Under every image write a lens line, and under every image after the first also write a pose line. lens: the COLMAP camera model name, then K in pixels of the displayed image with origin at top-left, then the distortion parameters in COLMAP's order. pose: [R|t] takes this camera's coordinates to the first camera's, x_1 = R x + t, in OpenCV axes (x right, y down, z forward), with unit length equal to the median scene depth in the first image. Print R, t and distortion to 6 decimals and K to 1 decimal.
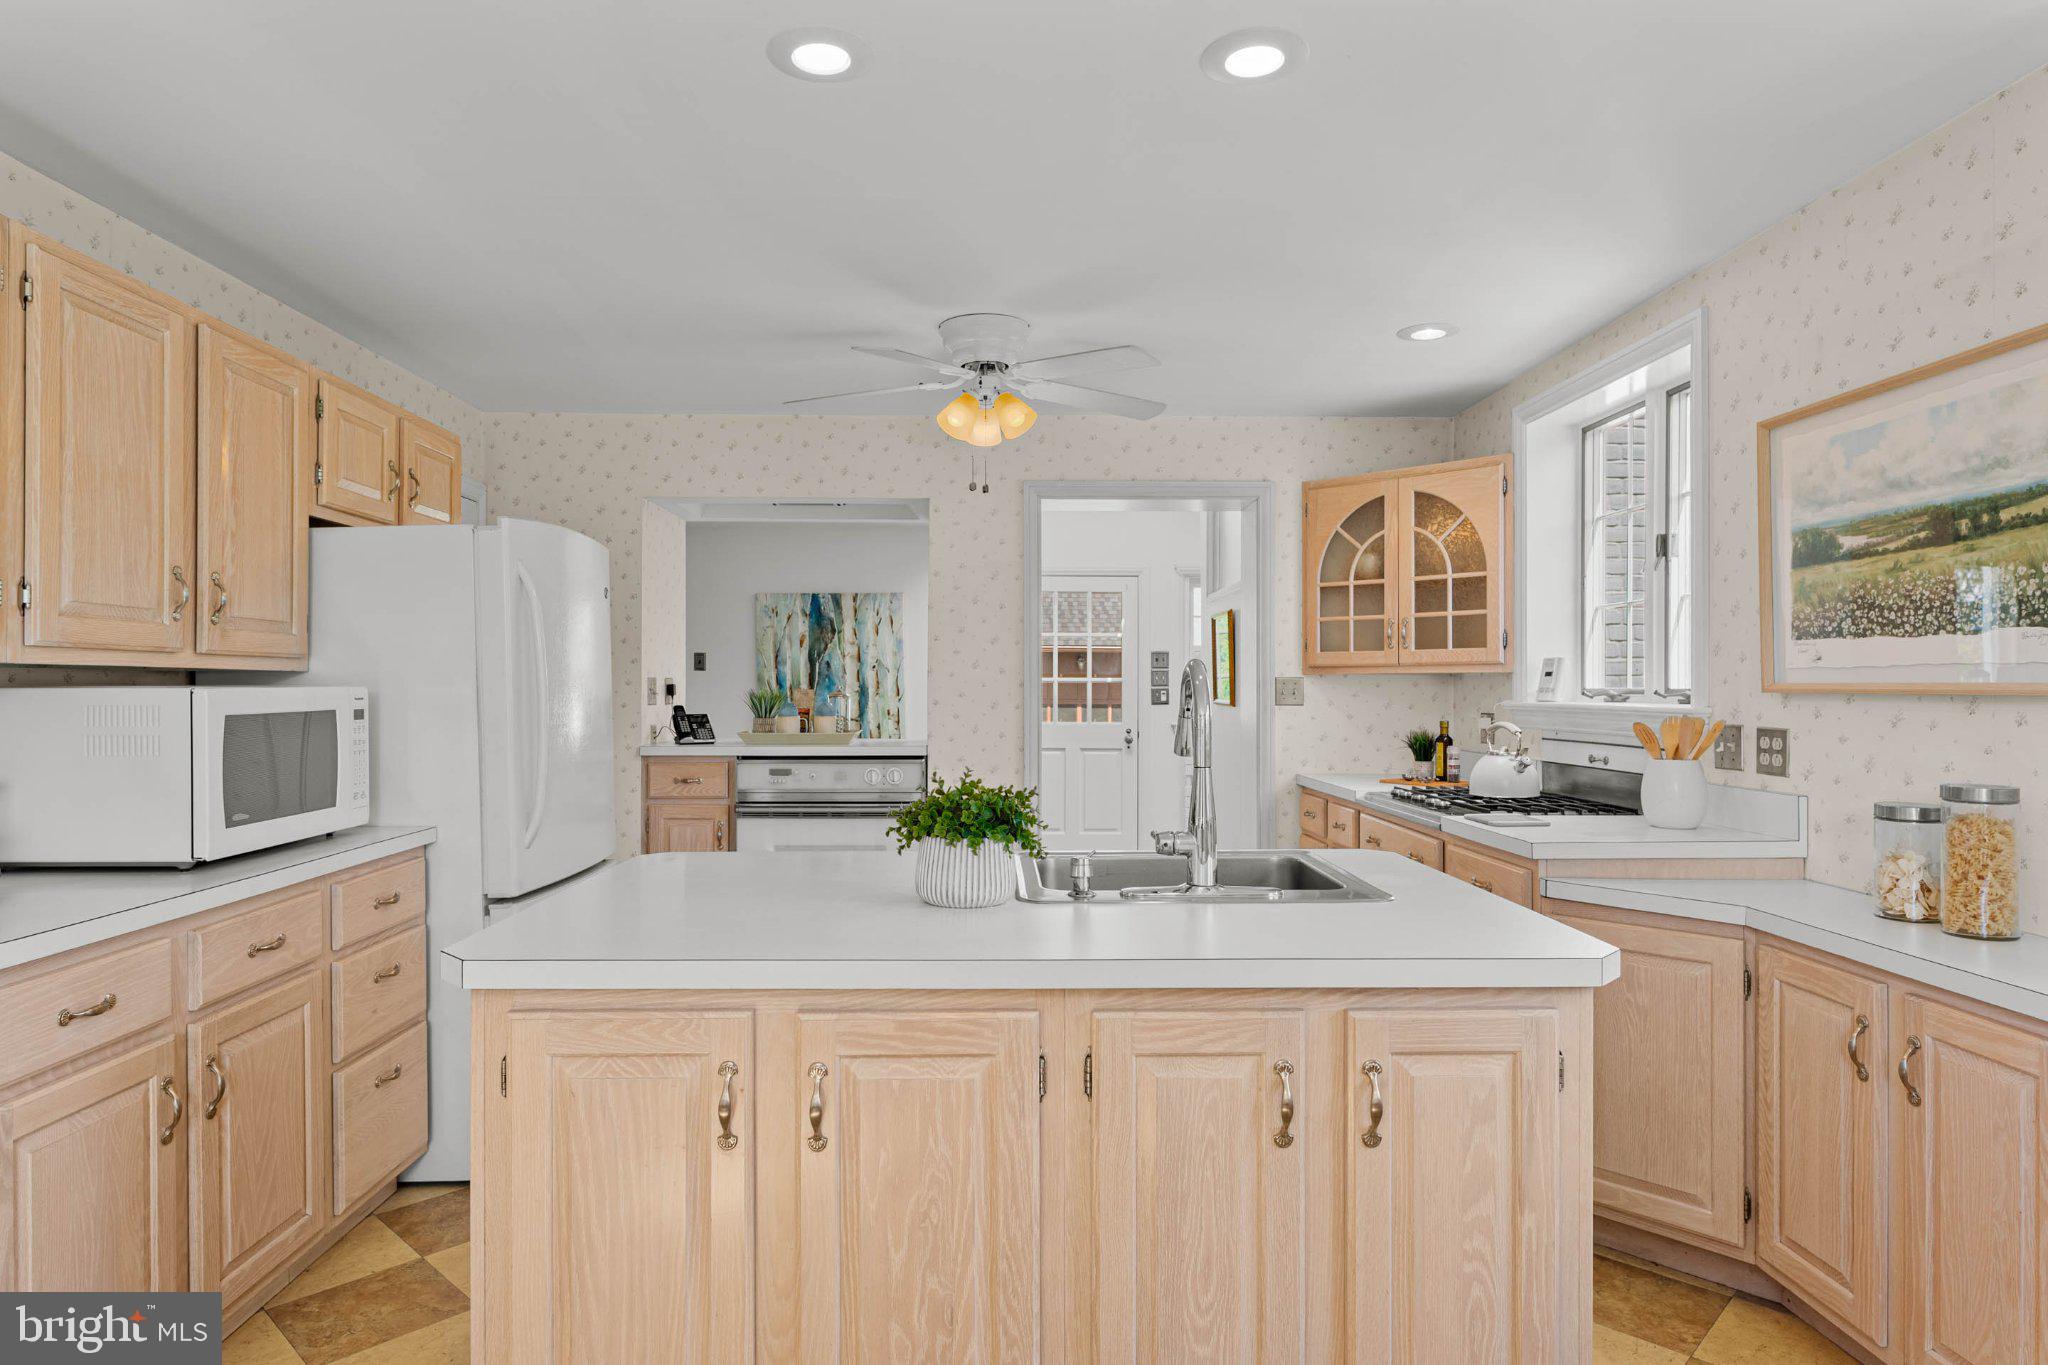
lens RADIAL K [[1175.6, 0, 1022.3], [0, 1175.6, 685.5], [0, 0, 1]] dist [-0.003112, 0.000156]
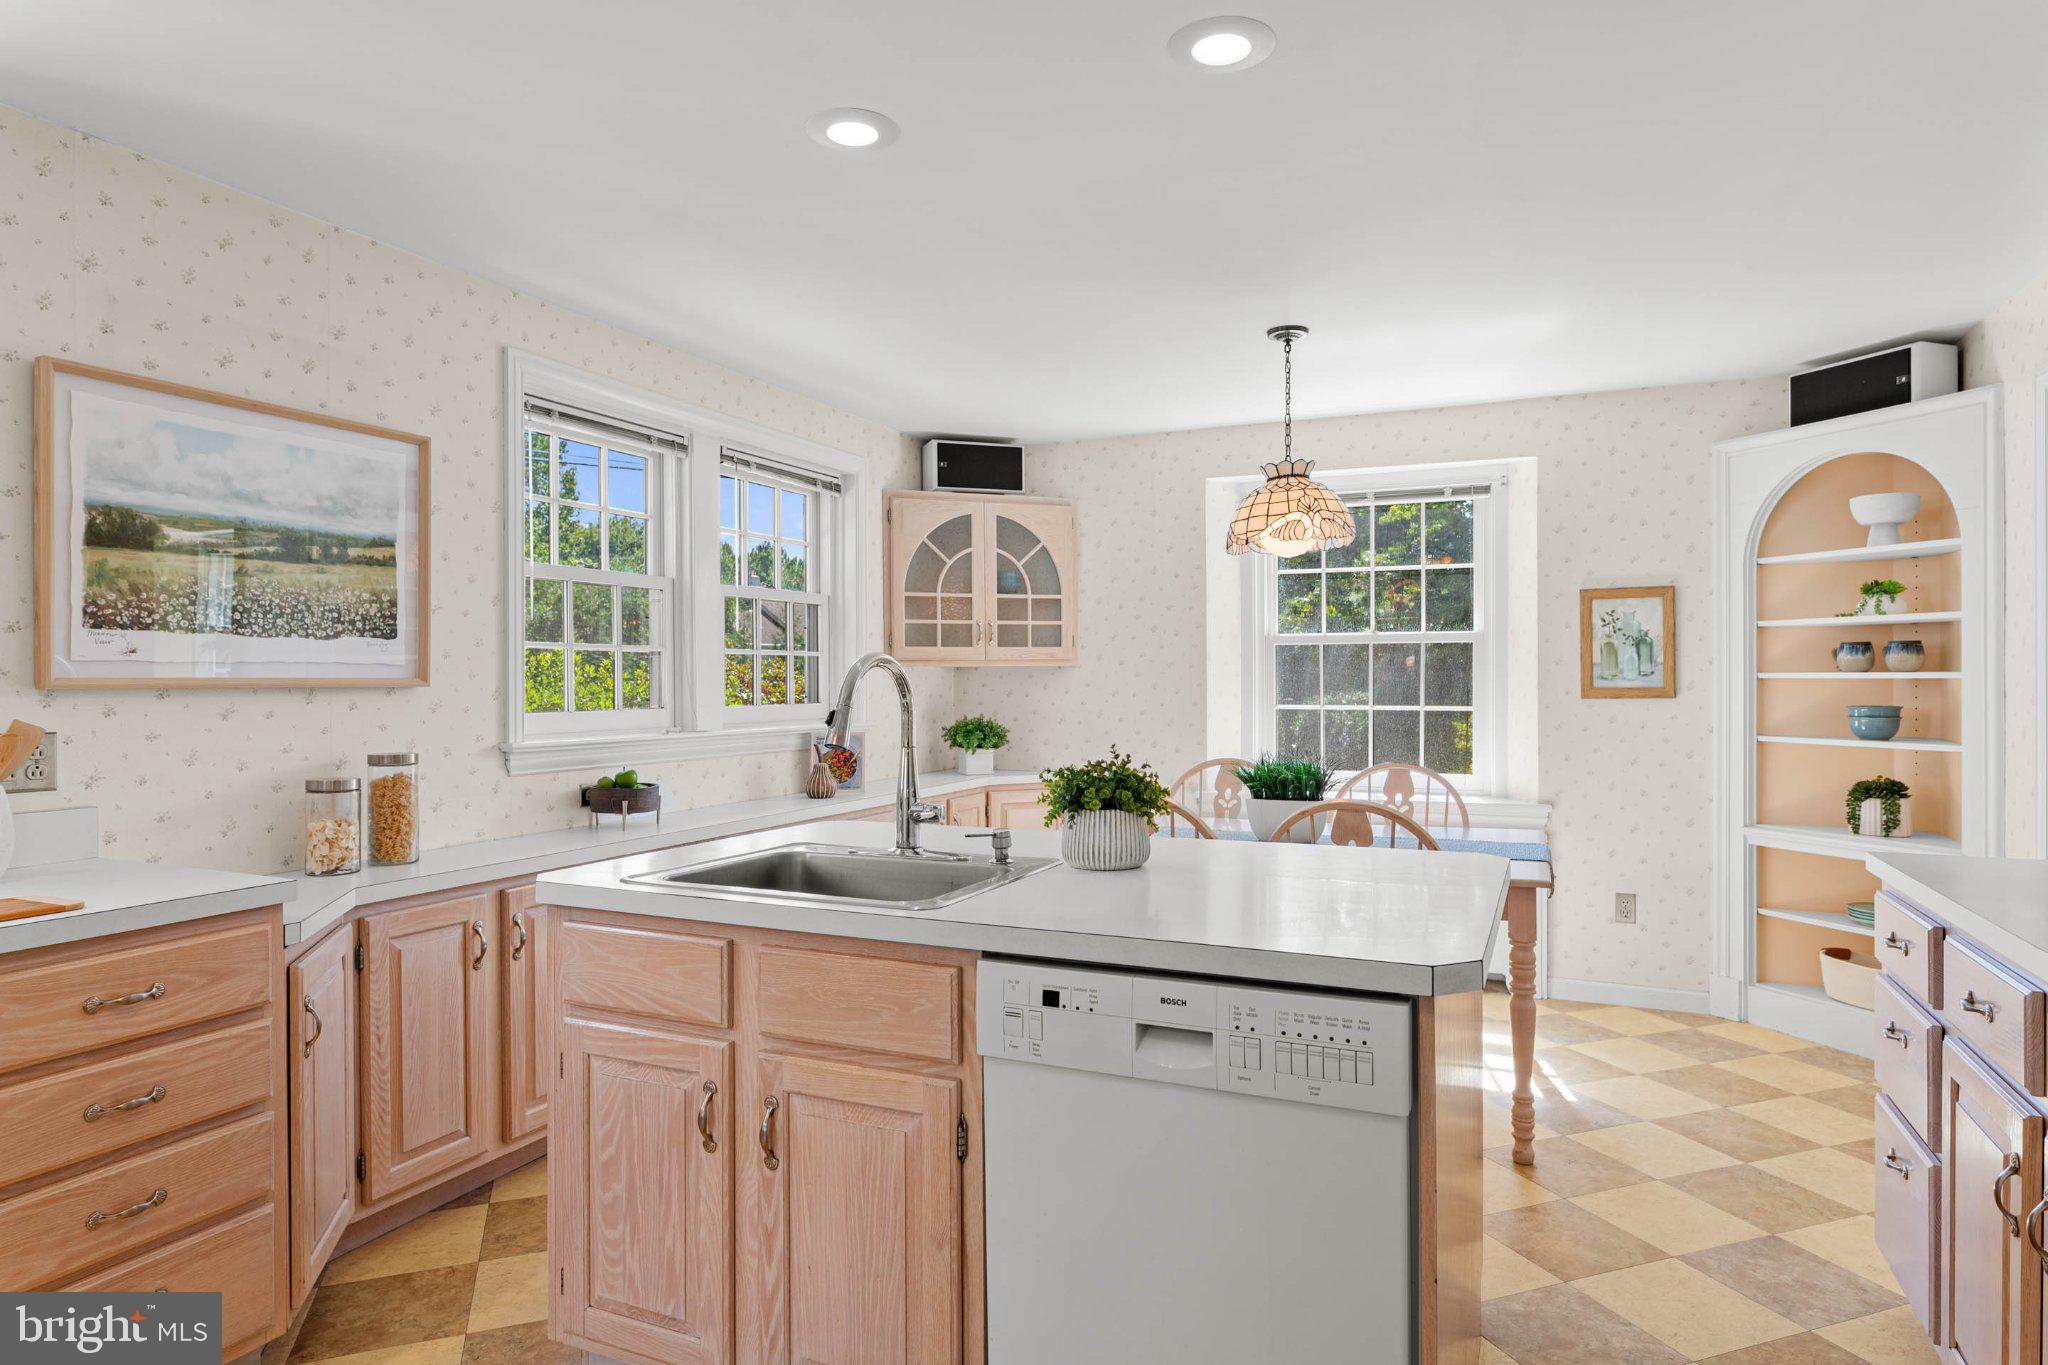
lens RADIAL K [[1175.6, 0, 1025.4], [0, 1175.6, 686.6], [0, 0, 1]] dist [-0.003112, 0.000156]
pose [[-0.898553, 0.000091, 0.438866, -0.373250], [0.003162, 0.999975, 0.006267, 0.001223], [-0.438855, 0.007019, -0.898531, 1.594316]]
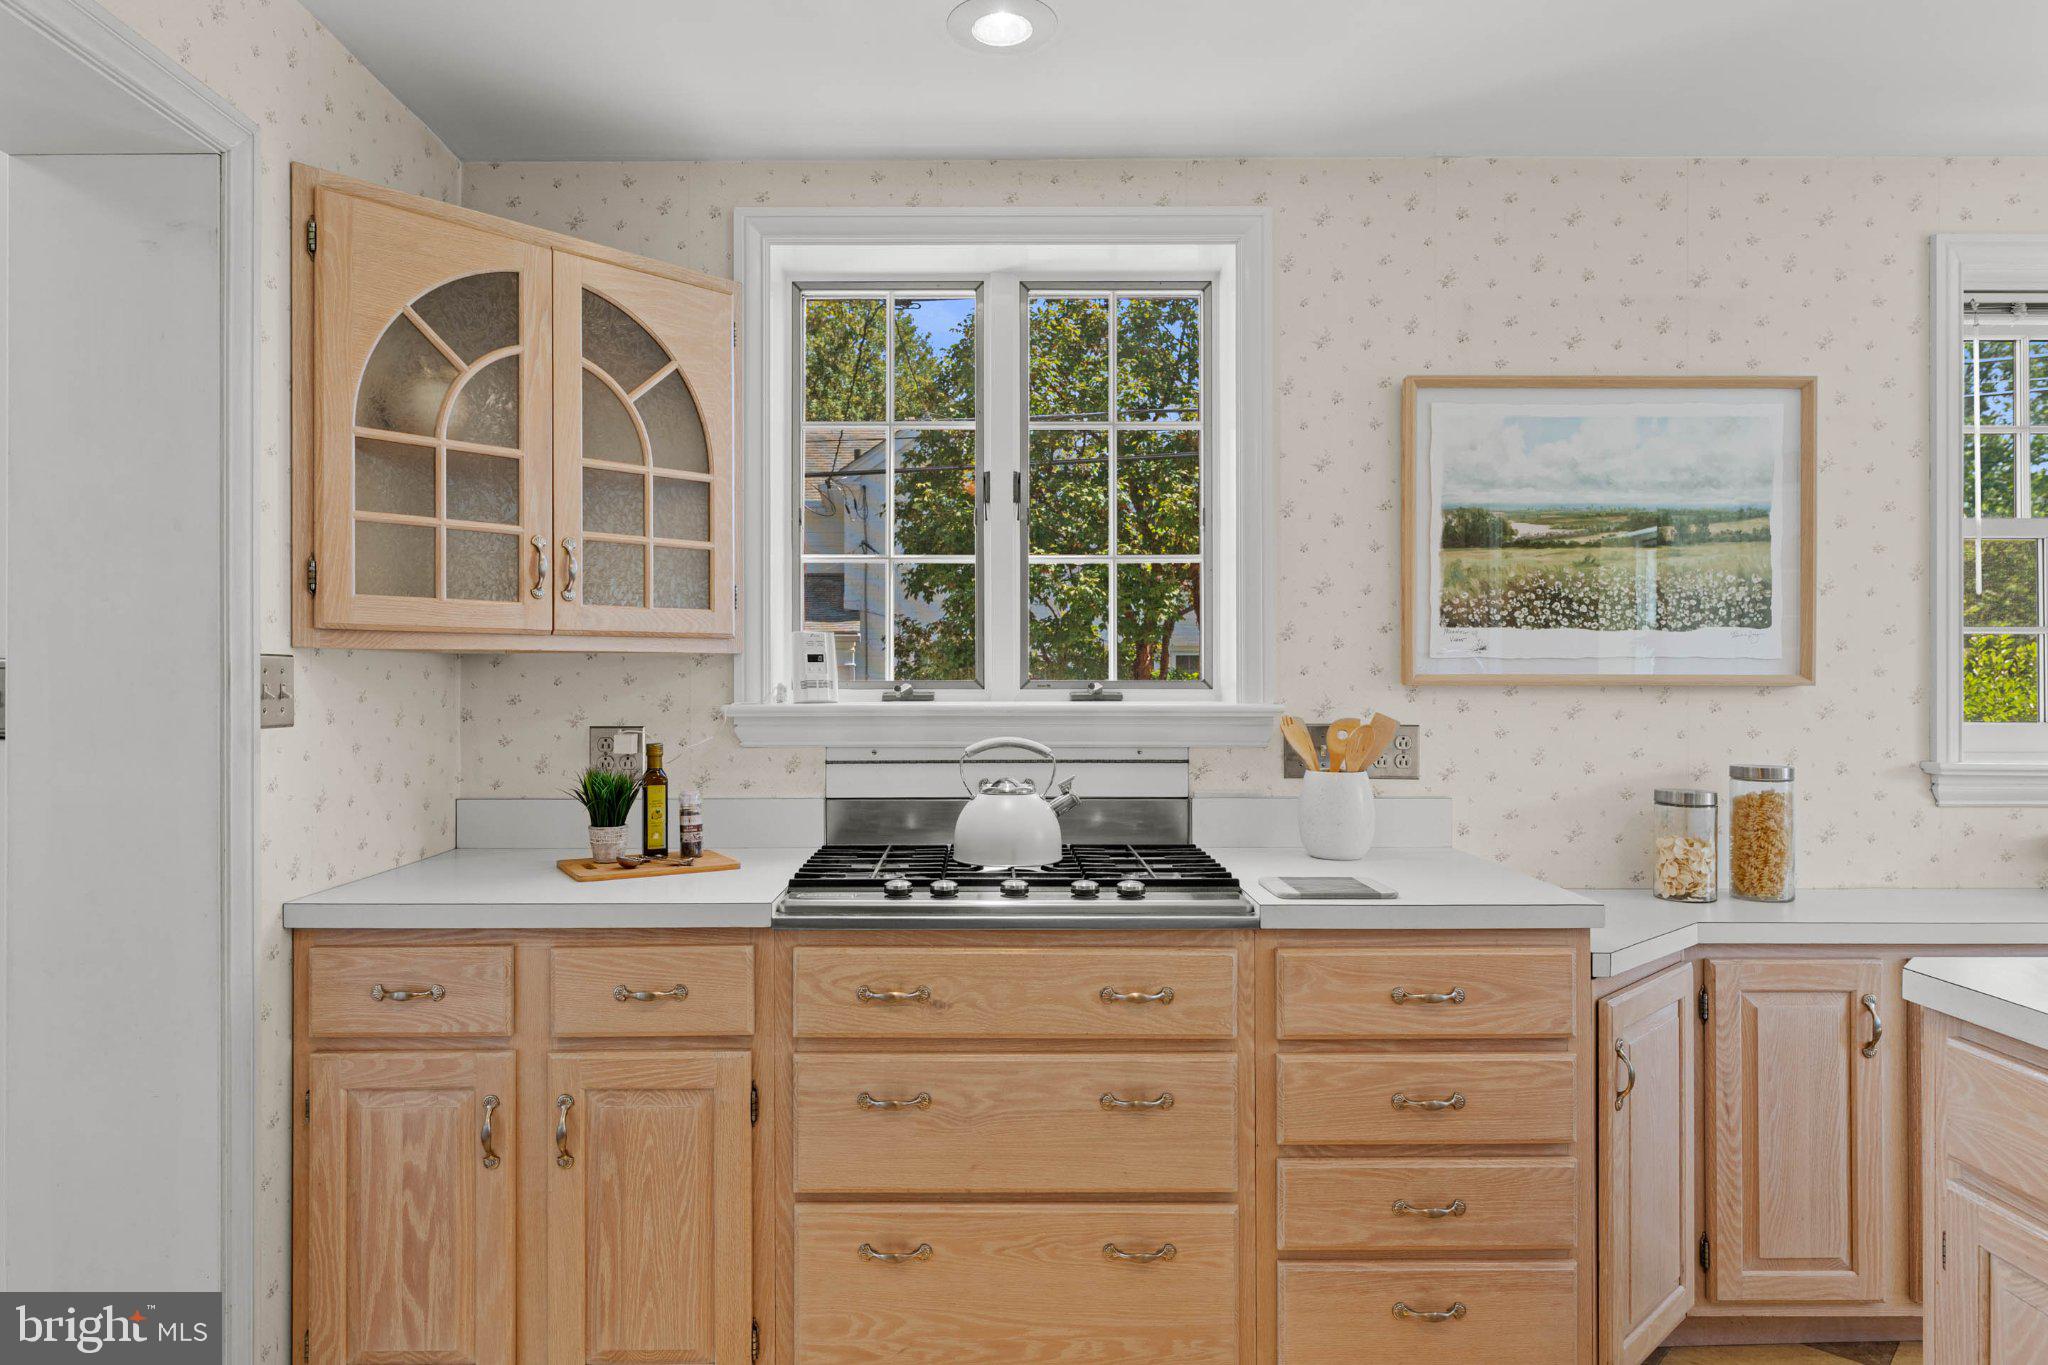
lens RADIAL K [[1175.6, 0, 1018.4], [0, 1175.6, 671.3], [0, 0, 1]] dist [-0.003112, 0.000156]
pose [[0.026248, 0.005367, 0.999641, -0.280761], [-0.001064, 0.999985, -0.005341, 0.000846], [-0.999655, -0.000923, 0.026253, 1.410723]]
